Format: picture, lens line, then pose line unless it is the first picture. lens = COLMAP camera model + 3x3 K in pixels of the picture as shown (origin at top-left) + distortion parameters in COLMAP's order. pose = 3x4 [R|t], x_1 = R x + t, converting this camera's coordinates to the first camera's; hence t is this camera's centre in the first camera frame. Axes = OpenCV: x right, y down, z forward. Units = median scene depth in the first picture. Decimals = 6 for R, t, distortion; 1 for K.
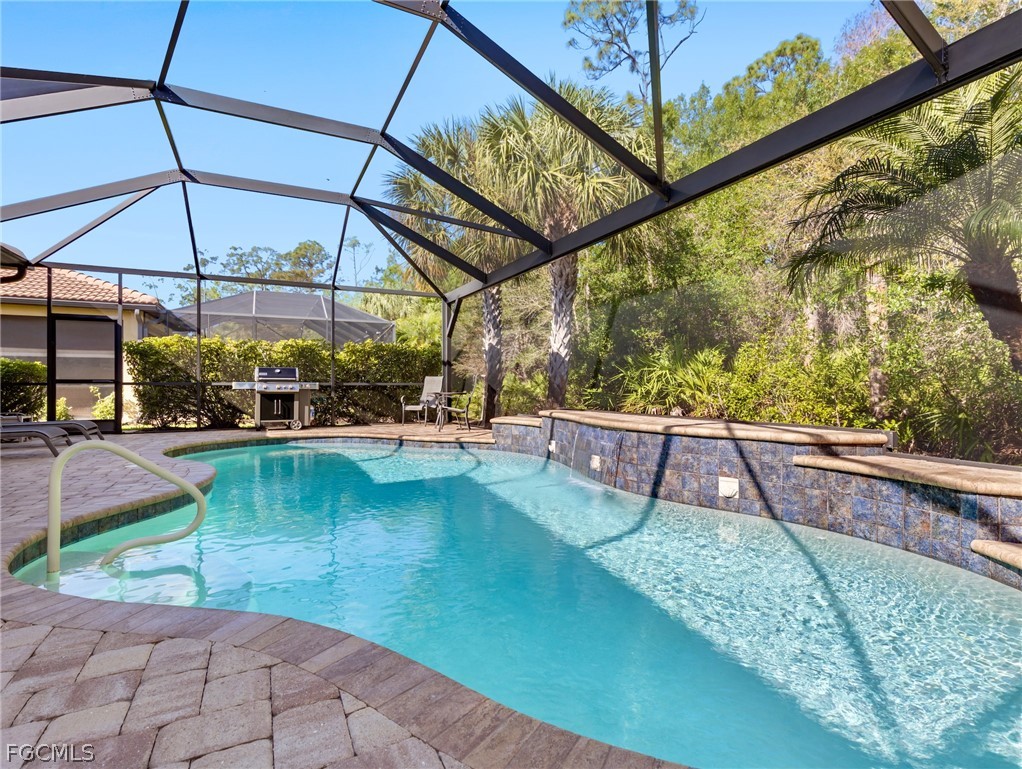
lens RADIAL K [[517.0, 0, 514.6], [0, 517.0, 379.8], [0, 0, 1]] dist [0.007227, -0.000739]
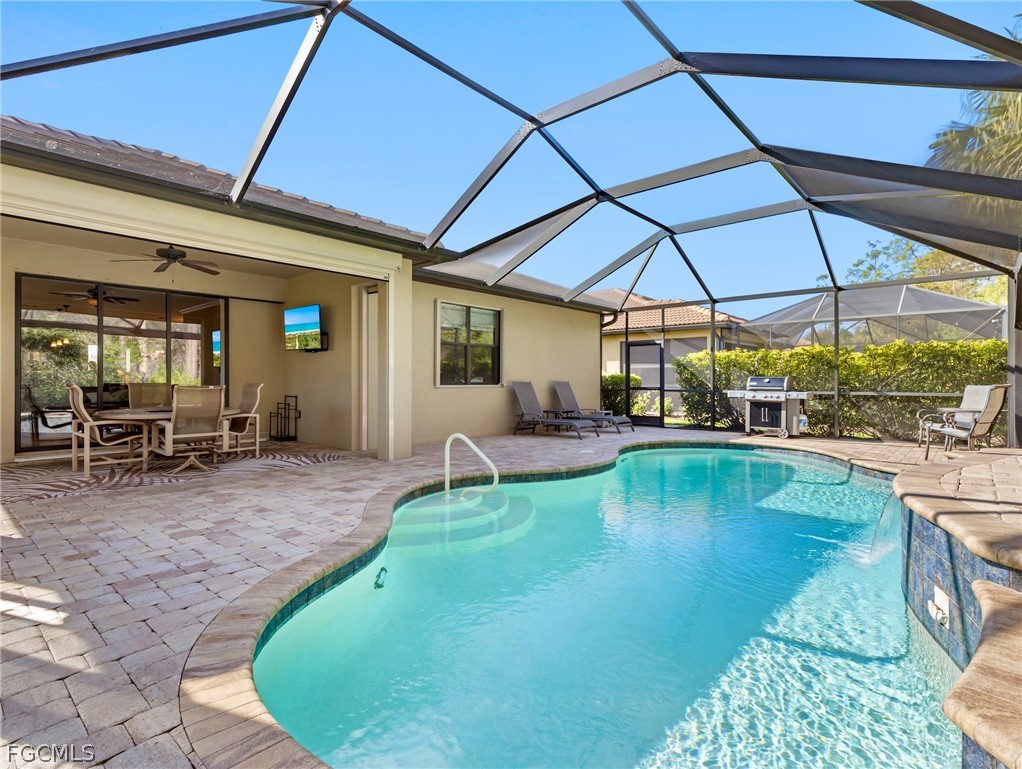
lens RADIAL K [[517.0, 0, 514.6], [0, 517.0, 379.8], [0, 0, 1]] dist [0.007227, -0.000739]
pose [[0.383741, -0.000849, -0.923440, 0.436800], [0.010030, 0.999944, 0.003249, -0.037448], [0.923386, -0.010509, 0.383728, 0.166999]]
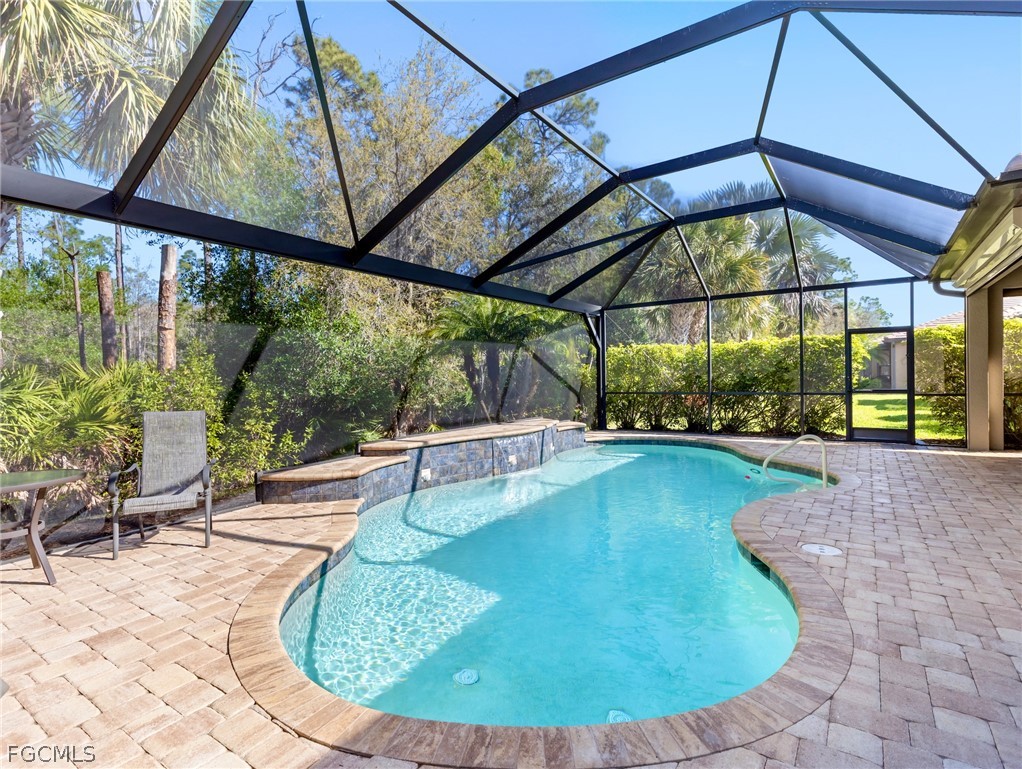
lens RADIAL K [[517.0, 0, 514.6], [0, 517.0, 379.8], [0, 0, 1]] dist [0.007227, -0.000739]
pose [[-0.495926, 0.002786, 0.868360, -0.840914], [0.006472, 0.999979, 0.000487, -0.054217], [-0.868341, 0.005861, -0.495934, 1.271338]]
